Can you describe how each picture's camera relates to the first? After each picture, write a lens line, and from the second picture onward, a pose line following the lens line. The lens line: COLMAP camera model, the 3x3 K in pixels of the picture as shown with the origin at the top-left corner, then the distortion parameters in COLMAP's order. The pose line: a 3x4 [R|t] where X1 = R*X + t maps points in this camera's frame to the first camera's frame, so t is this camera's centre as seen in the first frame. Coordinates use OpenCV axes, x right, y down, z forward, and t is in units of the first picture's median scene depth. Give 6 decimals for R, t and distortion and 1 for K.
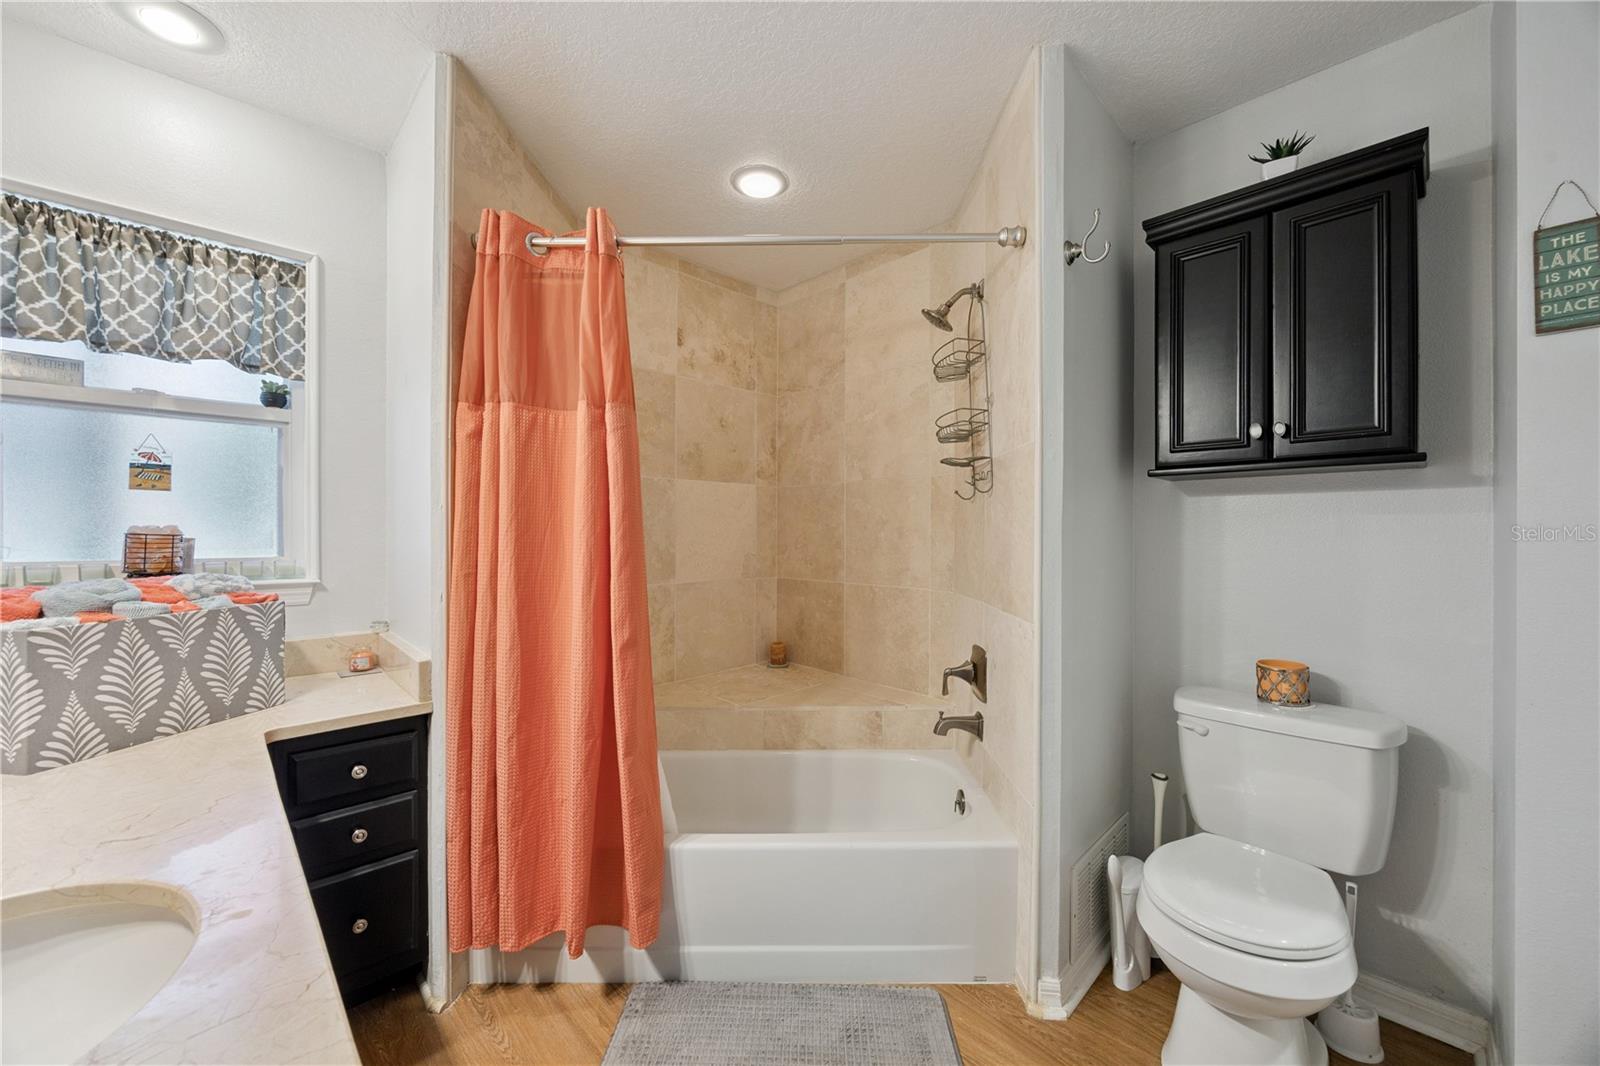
lens RADIAL K [[613.1, 0, 803.4], [0, 613.1, 532.0], [0, 0, 1]] dist [0.000317, 0.000022]
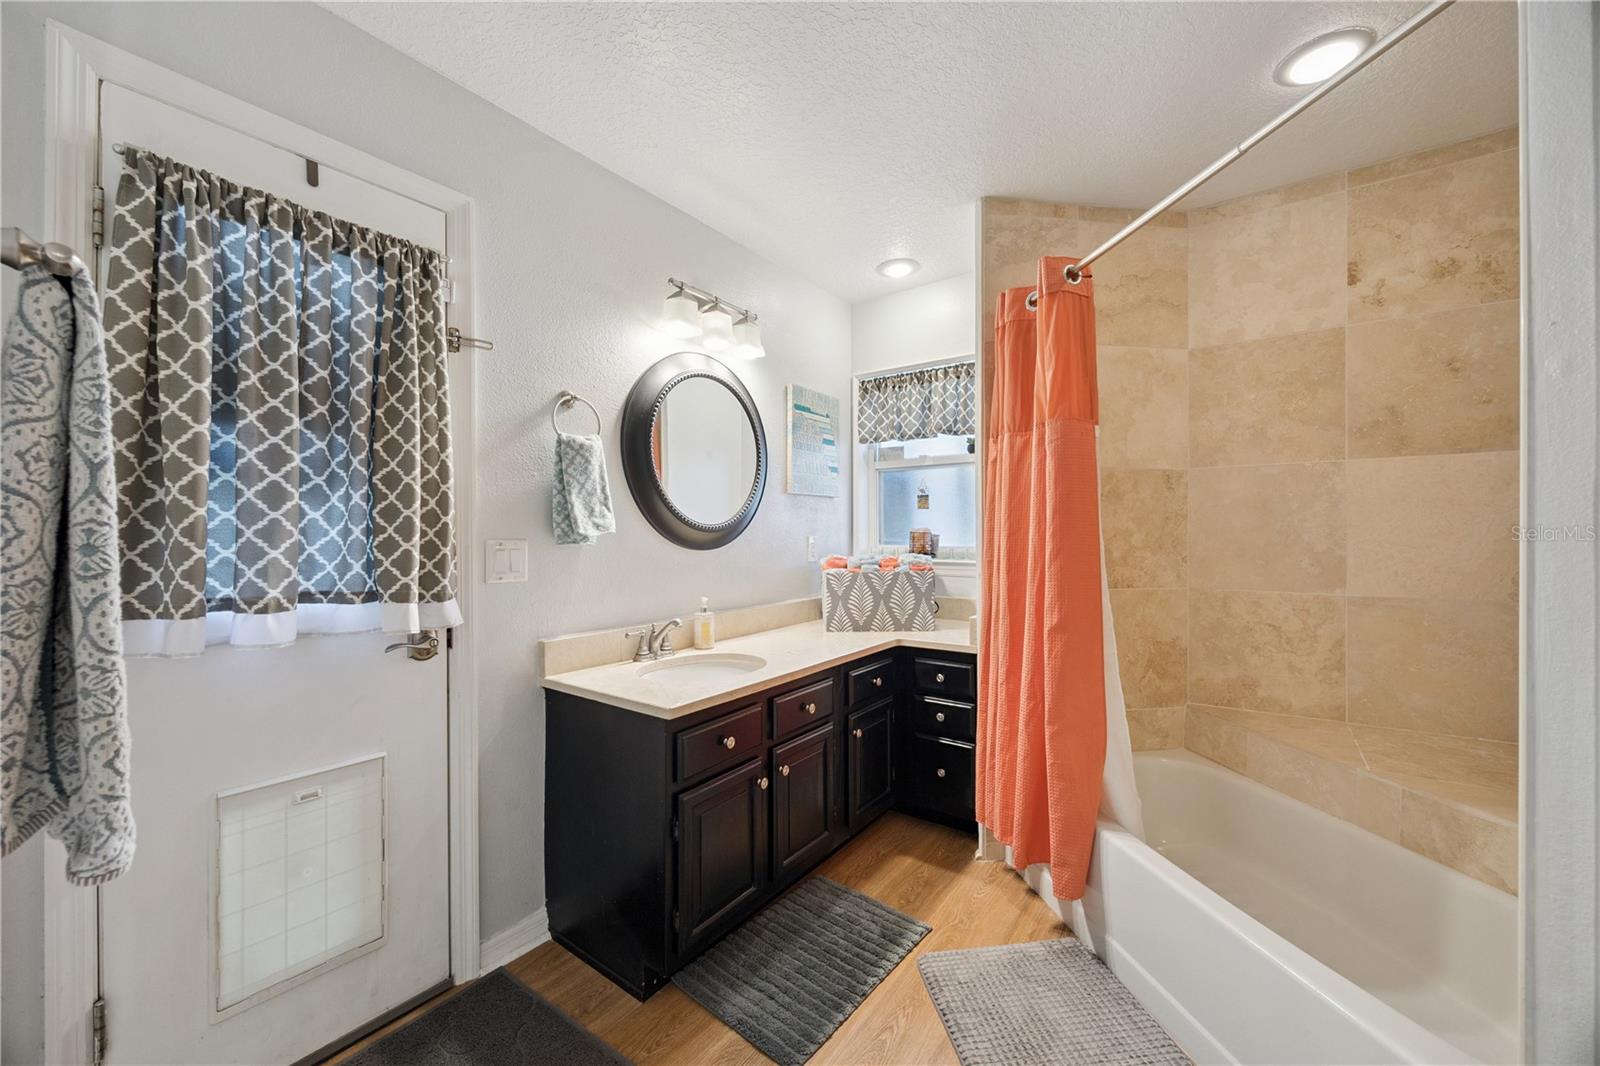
lens RADIAL K [[613.1, 0, 804.1], [0, 613.1, 533.1], [0, 0, 1]] dist [0.000317, 0.000022]
pose [[0.165092, 0.001824, -0.986277, 0.727139], [0.006432, 0.999975, 0.002925, -0.001998], [0.986257, -0.006827, 0.165076, 0.331197]]
